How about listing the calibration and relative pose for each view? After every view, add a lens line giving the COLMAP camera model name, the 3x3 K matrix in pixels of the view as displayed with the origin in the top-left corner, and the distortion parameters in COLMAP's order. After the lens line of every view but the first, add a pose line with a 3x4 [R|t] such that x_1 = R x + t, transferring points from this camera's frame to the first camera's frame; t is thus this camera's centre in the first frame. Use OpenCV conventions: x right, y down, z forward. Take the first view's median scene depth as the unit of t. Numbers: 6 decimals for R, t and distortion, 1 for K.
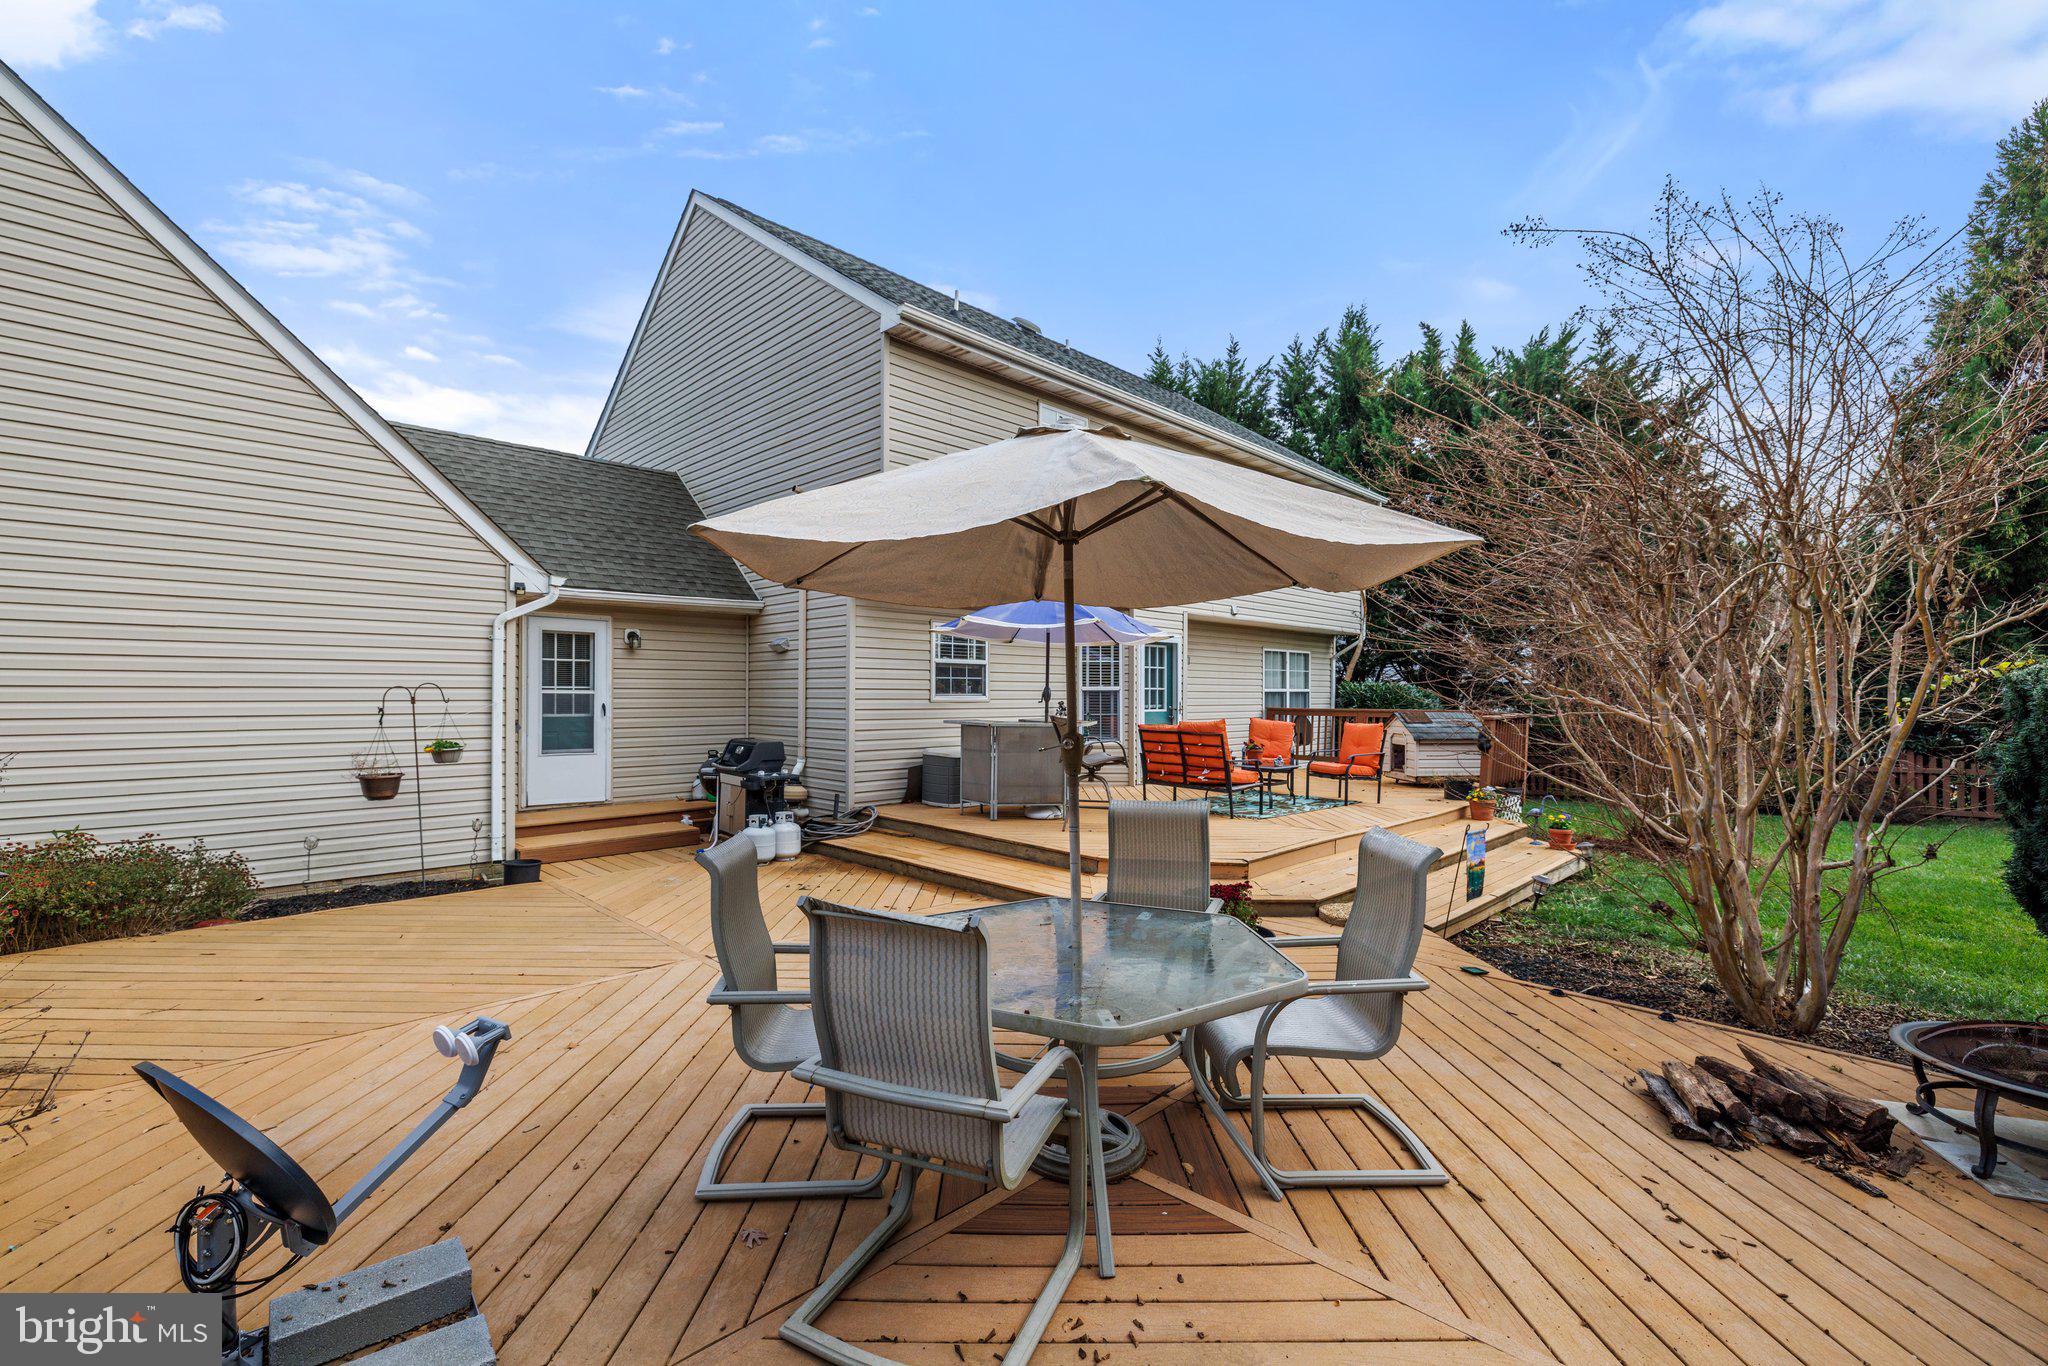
lens RADIAL K [[848.5, 0, 1011.6], [0, 848.5, 692.8], [0, 0, 1]] dist [-0.000274, -0.000151]
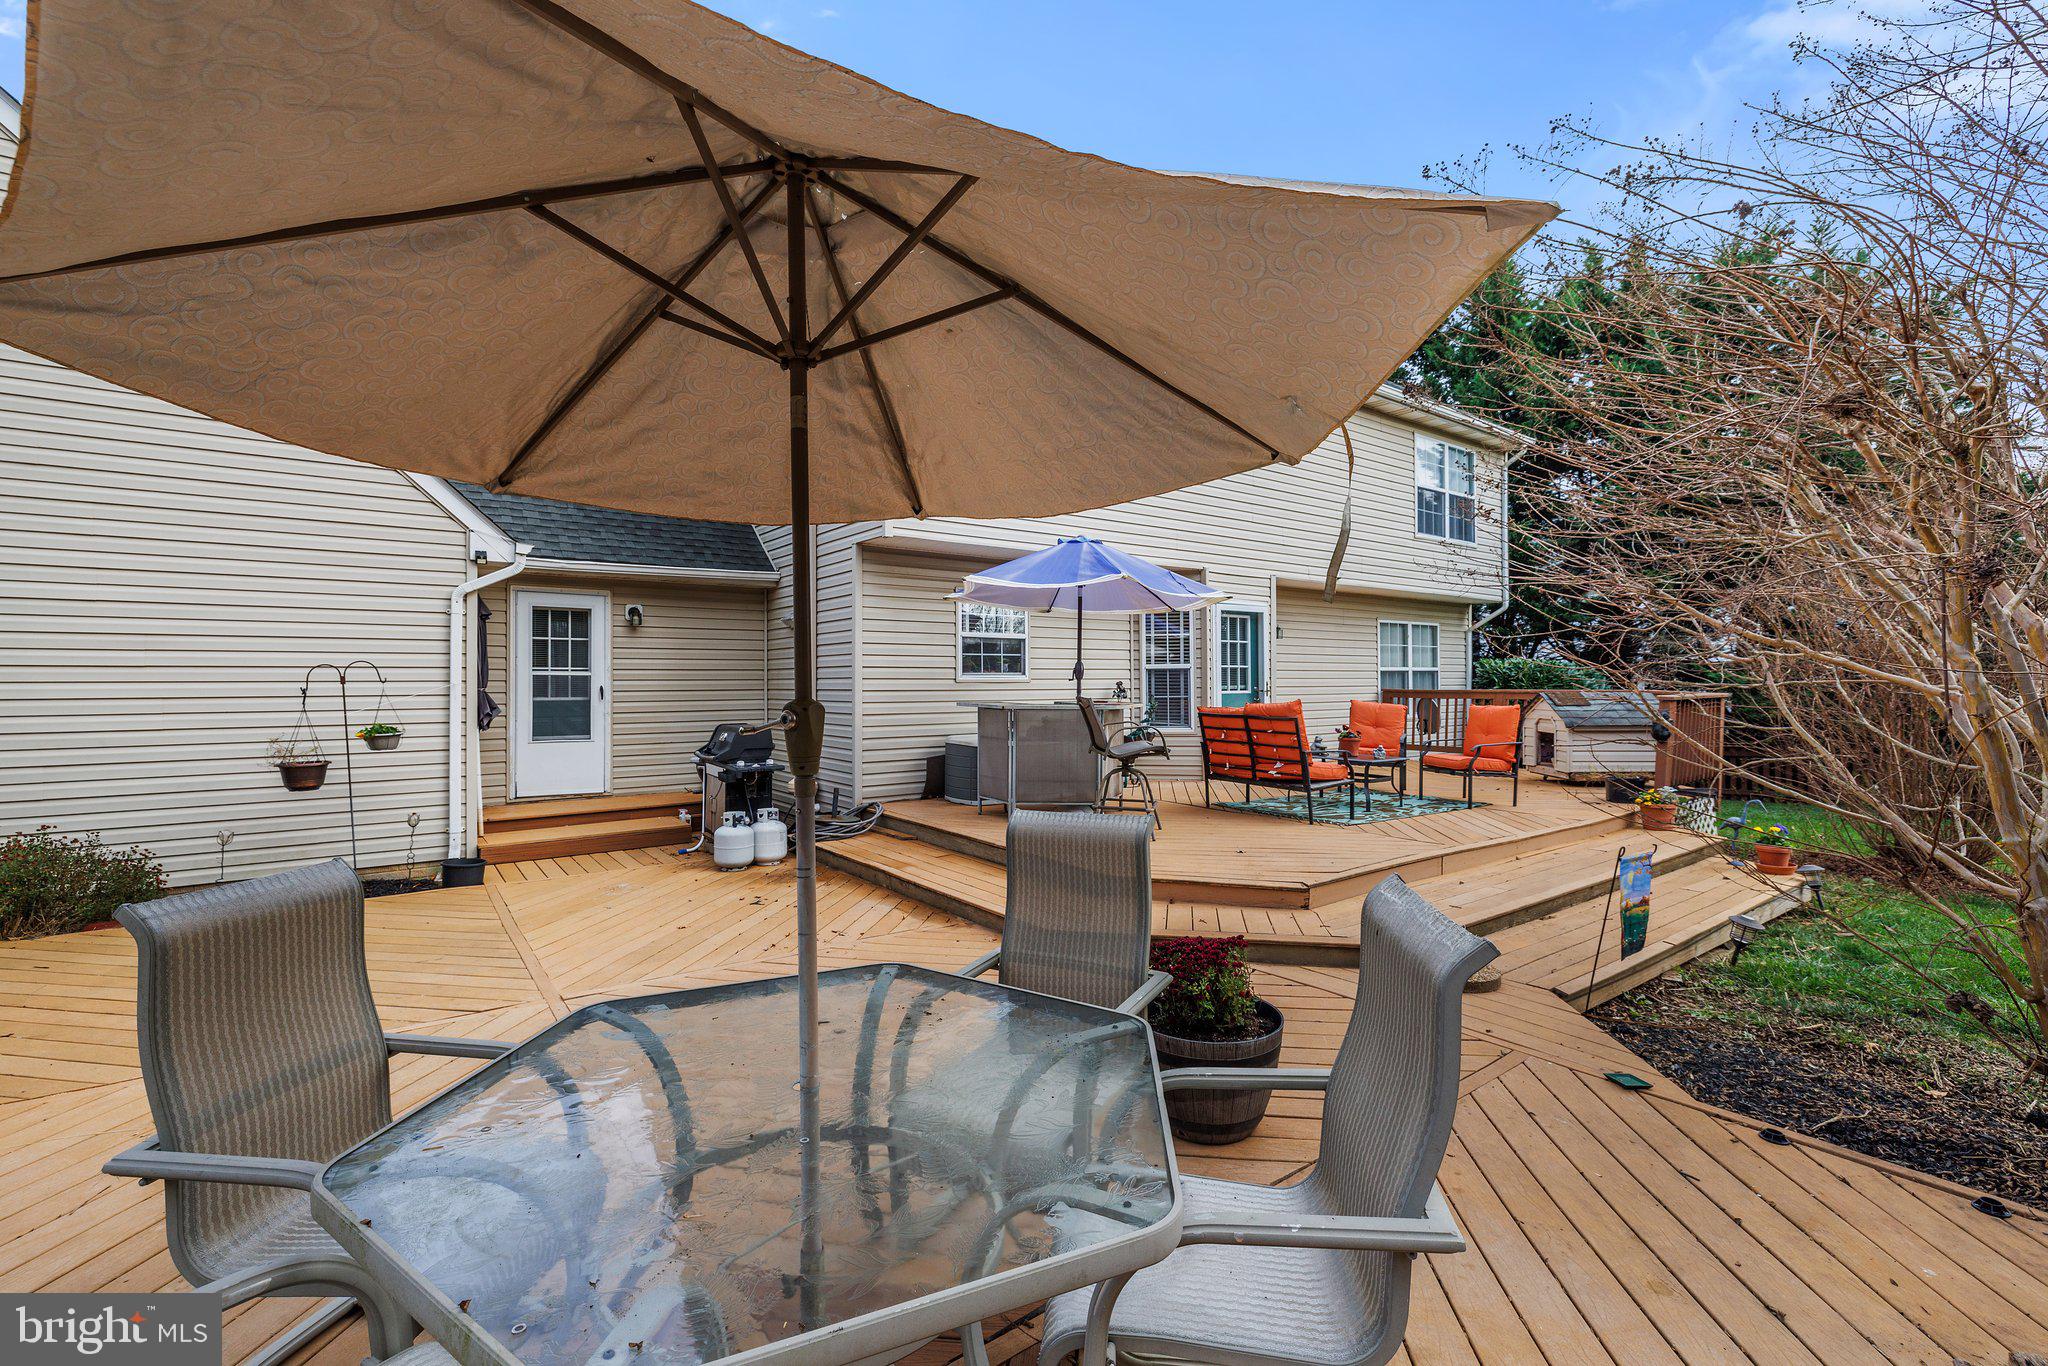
lens RADIAL K [[863.8, 0, 1008.3], [0, 863.8, 673.9], [0, 0, 1]] dist [0.000048, -0.000076]
pose [[0.989164, -0.008736, -0.146558, 0.093601], [0.007510, 0.999932, -0.008918, 0.011538], [0.146626, 0.007721, 0.989162, 0.146624]]
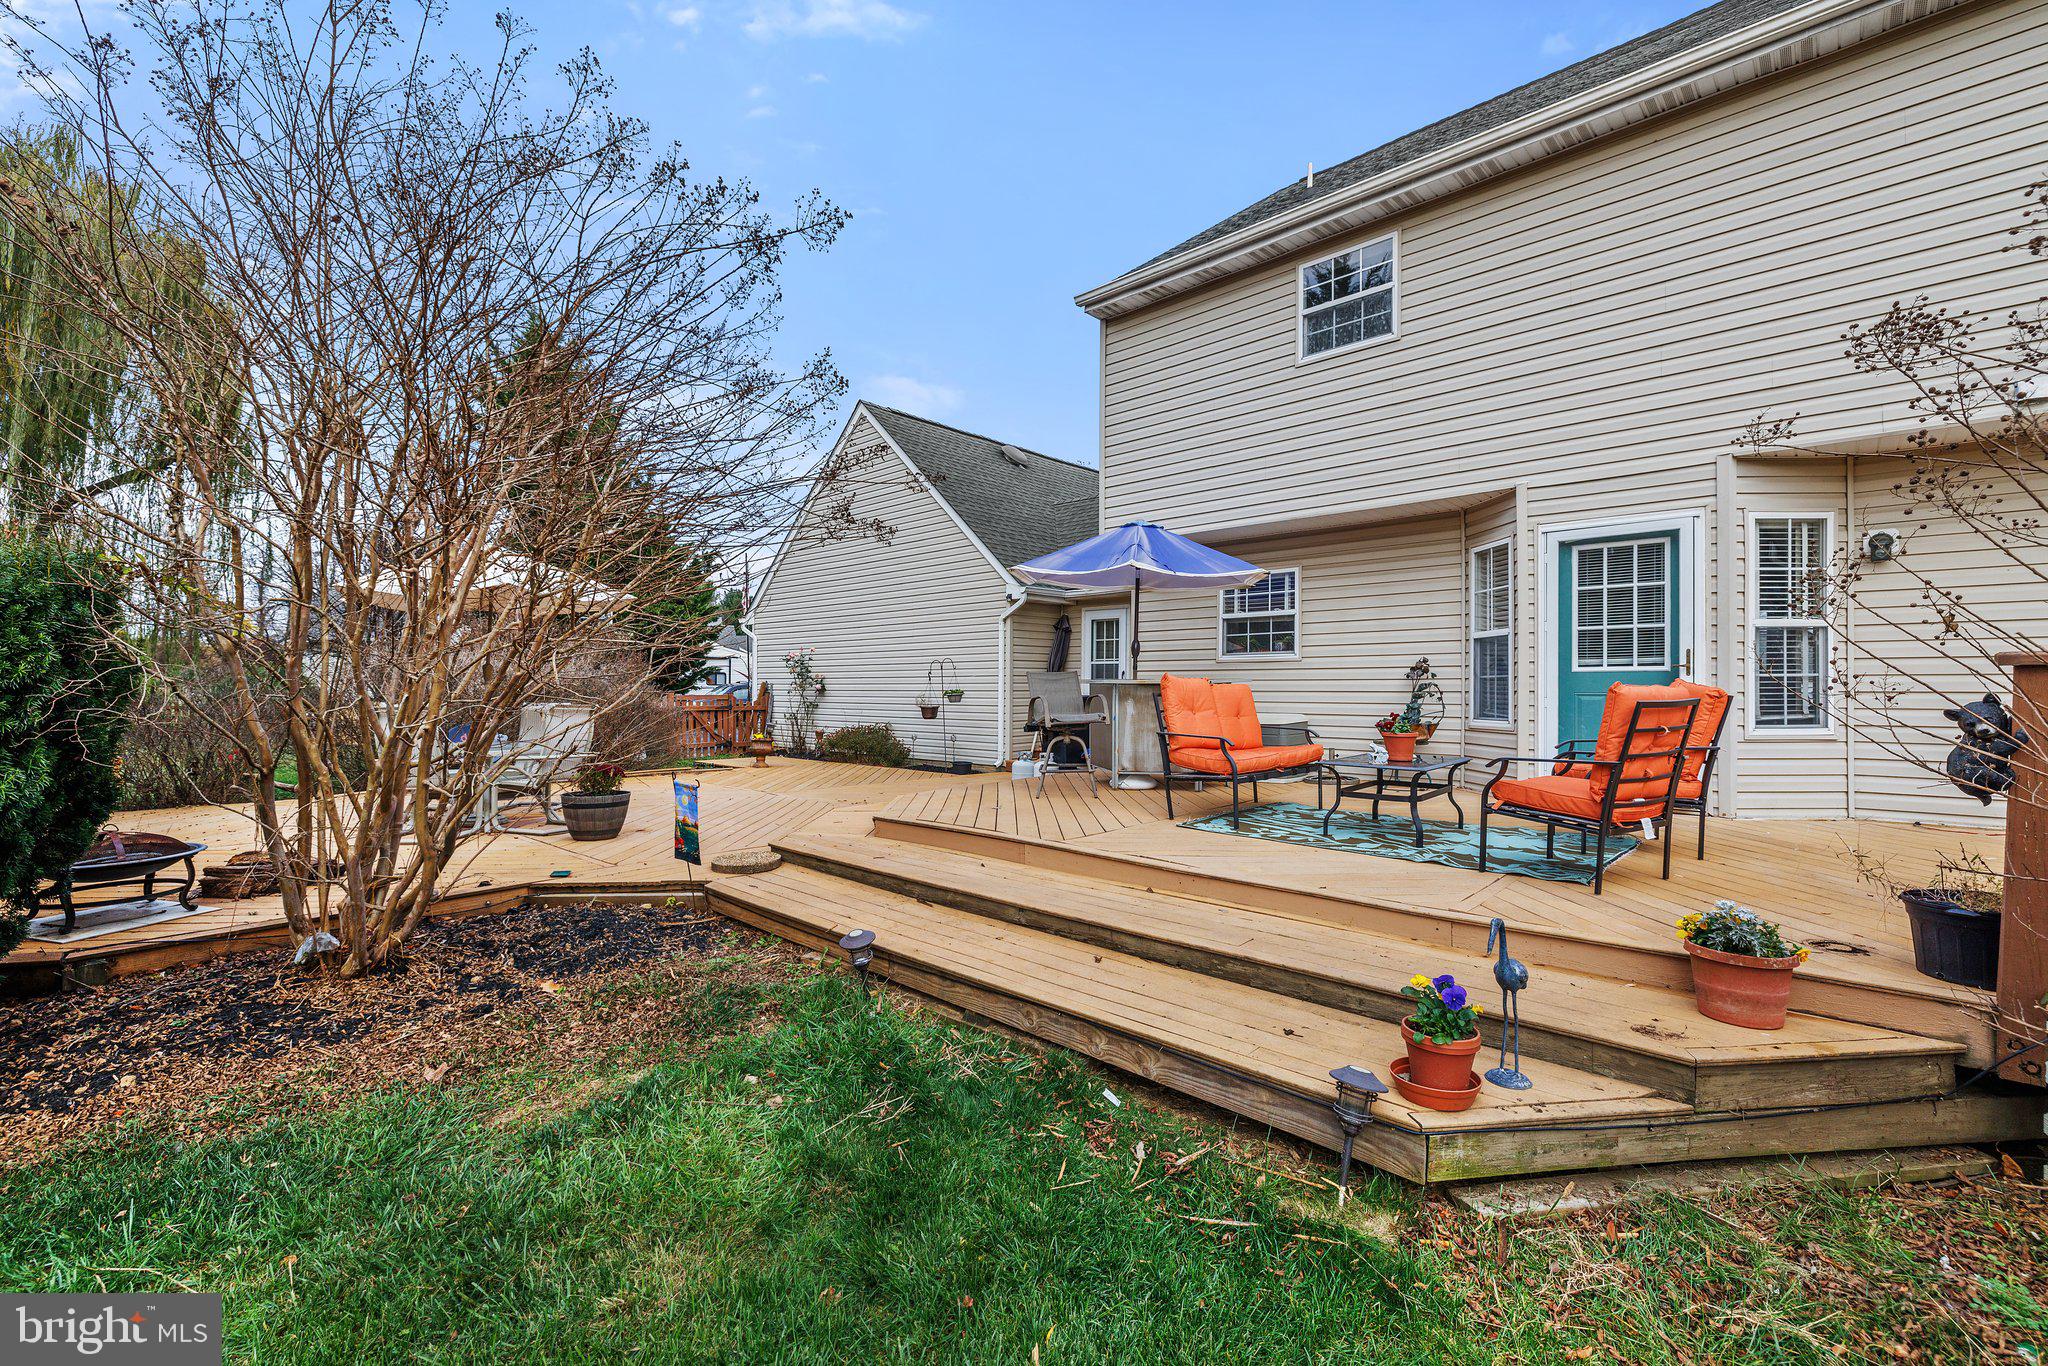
lens RADIAL K [[880.6, 0, 1024.0], [0, 880.6, 683.0], [0, 0, 1]] dist [0.003112, 0.000305]
pose [[0.040002, -0.007115, -0.999174, 0.919942], [0.003773, 0.999969, -0.006970, 0.042443], [0.999192, -0.003492, 0.040027, 0.816762]]
